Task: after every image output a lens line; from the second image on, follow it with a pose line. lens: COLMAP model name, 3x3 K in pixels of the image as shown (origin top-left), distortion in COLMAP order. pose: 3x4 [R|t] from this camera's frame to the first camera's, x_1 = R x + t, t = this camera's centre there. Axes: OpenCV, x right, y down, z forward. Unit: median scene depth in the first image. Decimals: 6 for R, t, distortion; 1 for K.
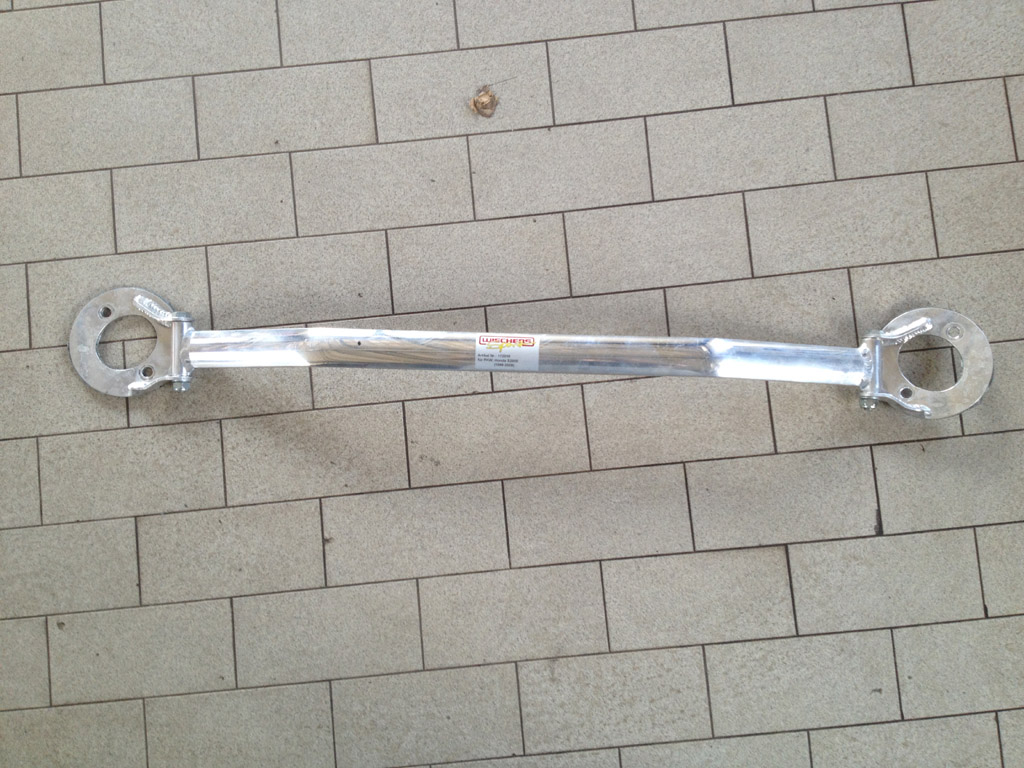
lens RADIAL K [[971.0, 0, 507.6], [0, 971.0, 371.6], [0, 0, 1]] dist [0.176473, -0.416118]
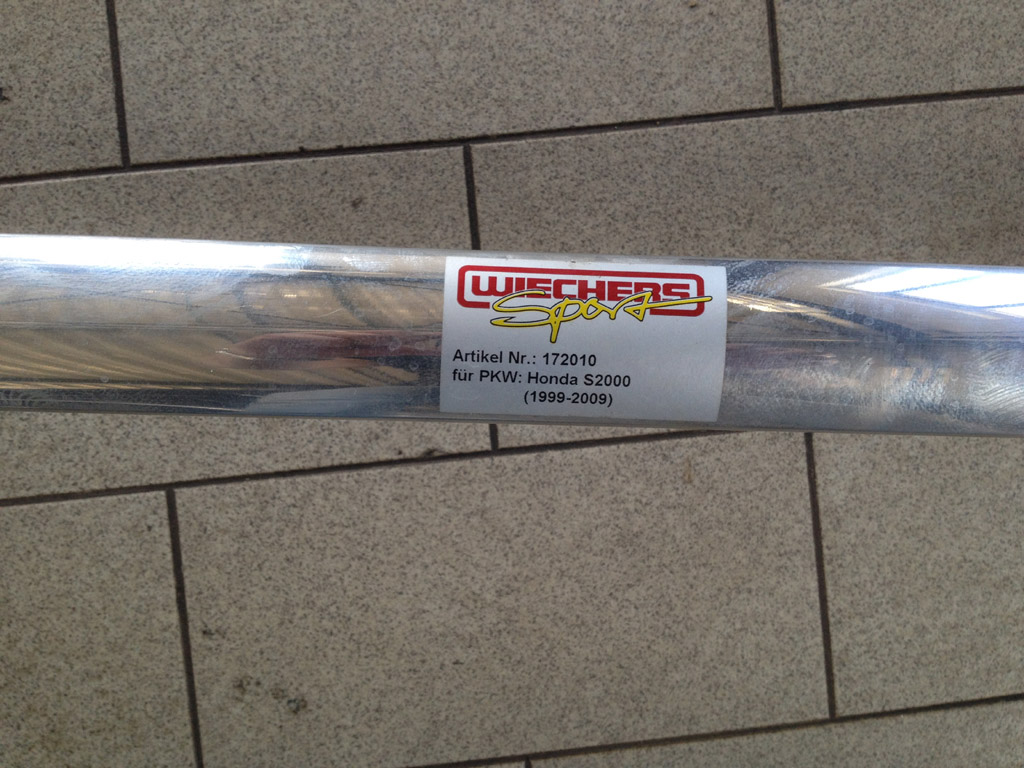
lens RADIAL K [[971.0, 0, 507.6], [0, 971.0, 371.6], [0, 0, 1]] dist [0.176473, -0.416118]
pose [[0.997618, -0.002792, 0.068928, -0.031175], [-0.006500, 0.990931, 0.134213, -0.040401], [-0.068678, -0.134341, 0.988552, 0.724655]]
